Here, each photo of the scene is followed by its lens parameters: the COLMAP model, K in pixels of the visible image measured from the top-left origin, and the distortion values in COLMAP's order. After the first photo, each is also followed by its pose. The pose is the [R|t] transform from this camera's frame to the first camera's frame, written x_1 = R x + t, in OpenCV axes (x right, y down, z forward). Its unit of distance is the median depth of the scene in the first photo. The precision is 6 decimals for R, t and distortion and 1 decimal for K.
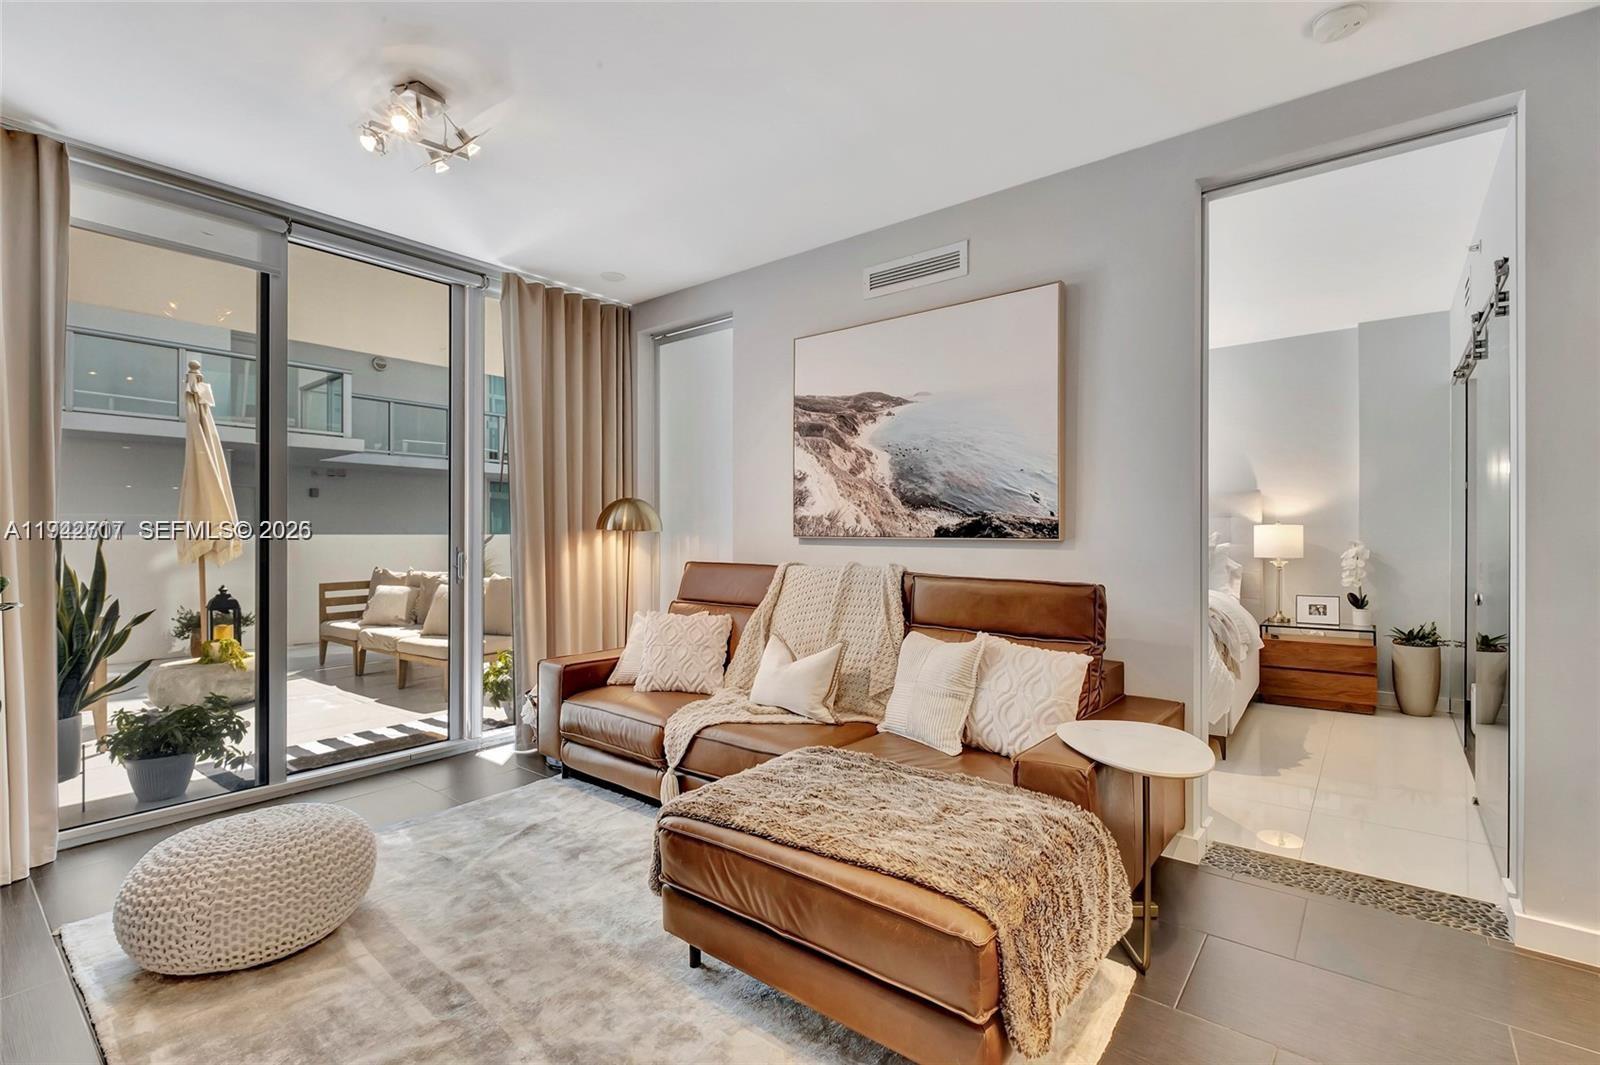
lens RADIAL K [[733.5, 0, 802.3], [0, 733.5, 532.4], [0, 0, 1]] dist [0.003493, -0.000300]
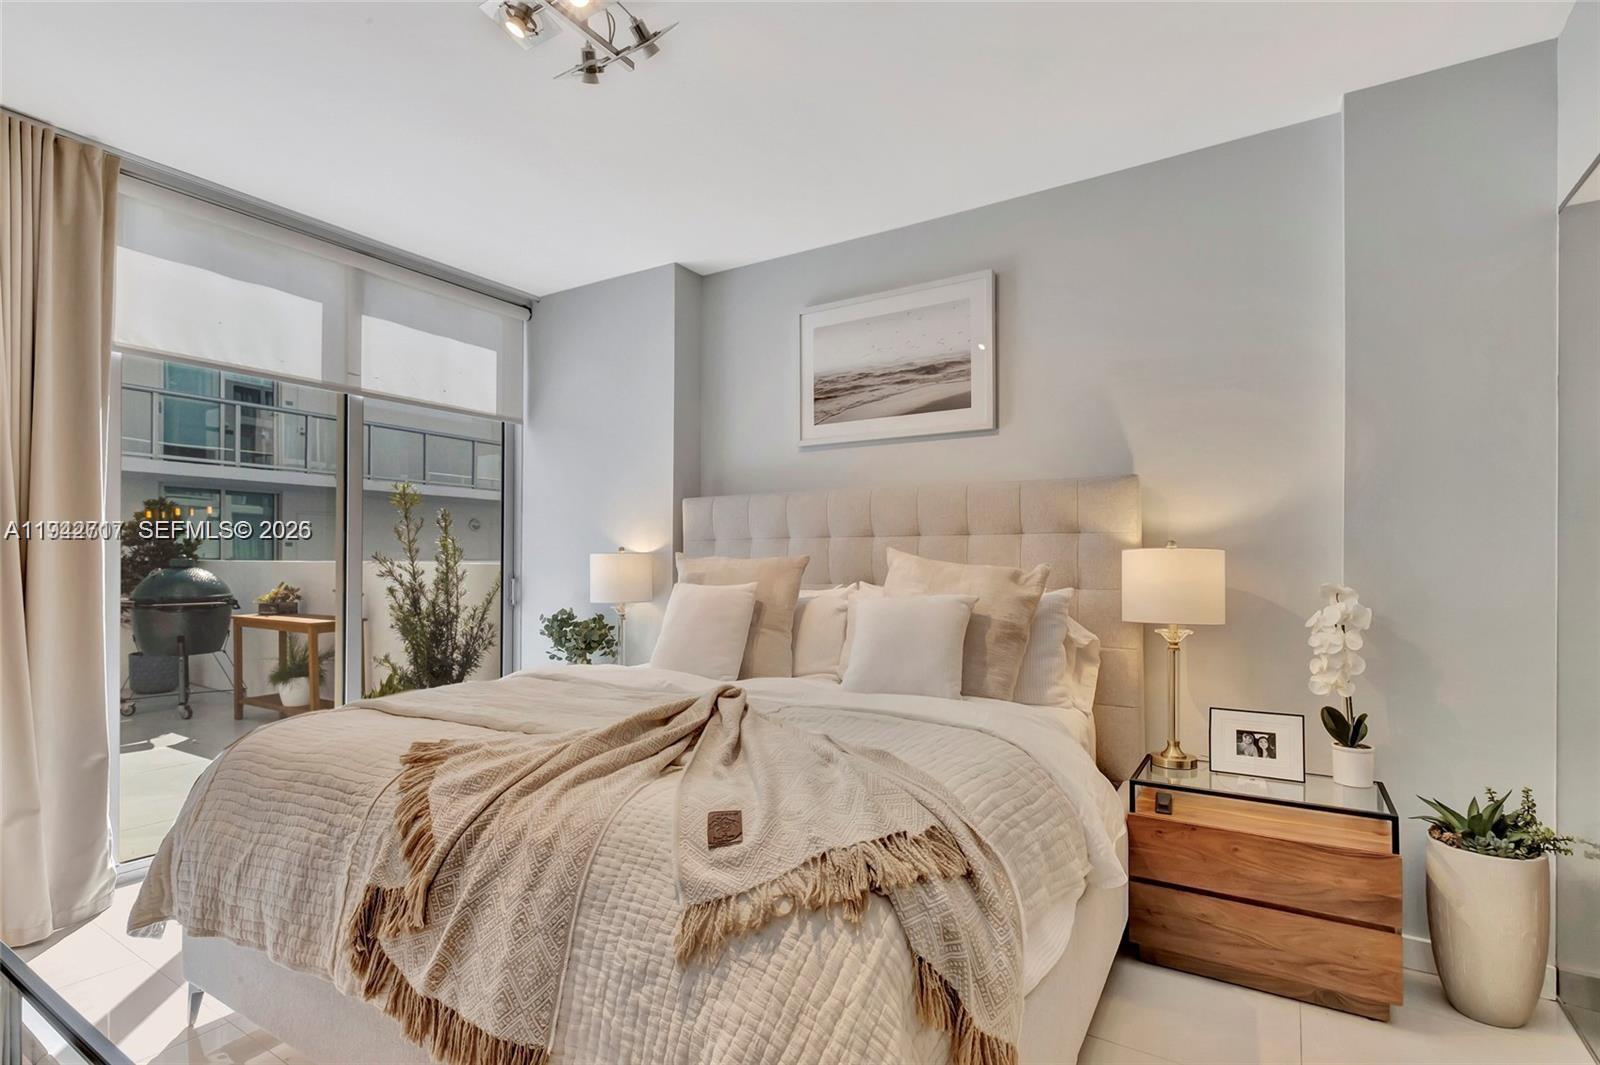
lens RADIAL K [[759.8, 0, 790.8], [0, 759.8, 553.5], [0, 0, 1]] dist [-0.000925, -0.001028]
pose [[0.996177, 0.009291, 0.086858, 0.389633], [-0.008650, 0.999933, -0.007754, -0.002202], [-0.086924, 0.006973, 0.996191, 0.579345]]
